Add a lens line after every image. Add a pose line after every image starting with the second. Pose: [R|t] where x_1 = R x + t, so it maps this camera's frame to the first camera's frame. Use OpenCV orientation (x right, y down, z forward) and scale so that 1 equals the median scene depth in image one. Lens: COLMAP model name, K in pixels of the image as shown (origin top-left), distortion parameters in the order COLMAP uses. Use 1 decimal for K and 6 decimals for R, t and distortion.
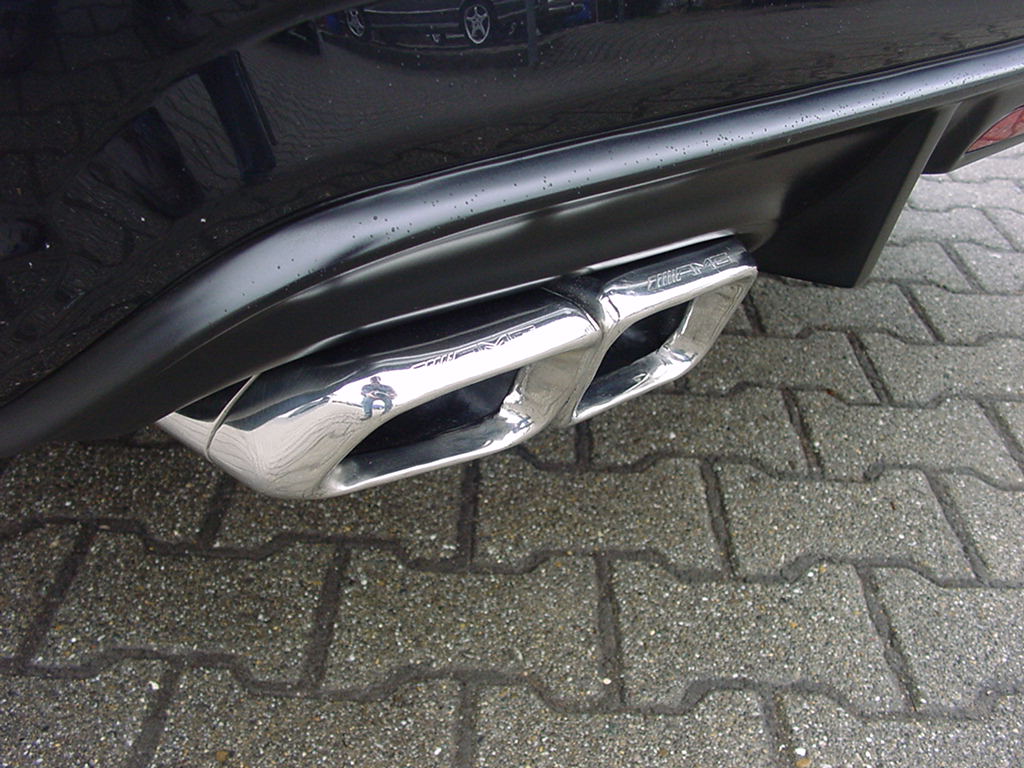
lens RADIAL K [[1196.2, 0, 515.1], [0, 1196.2, 412.2], [0, 0, 1]] dist [-0.224592, 0.285749]
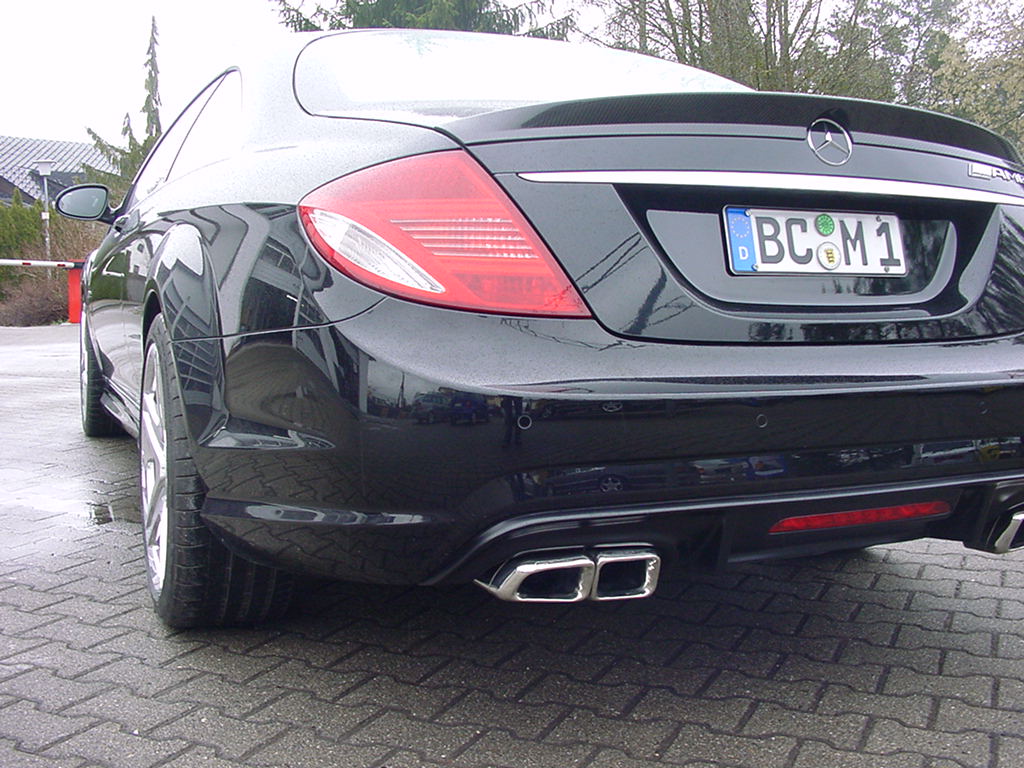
lens RADIAL K [[1196.2, 0, 515.1], [0, 1196.2, 412.2], [0, 0, 1]] dist [-0.224592, 0.285749]
pose [[0.919830, 0.007715, -0.392241, 0.592960], [-0.162806, 0.917159, -0.363750, 0.405382], [0.356941, 0.398447, 0.844886, -1.093970]]
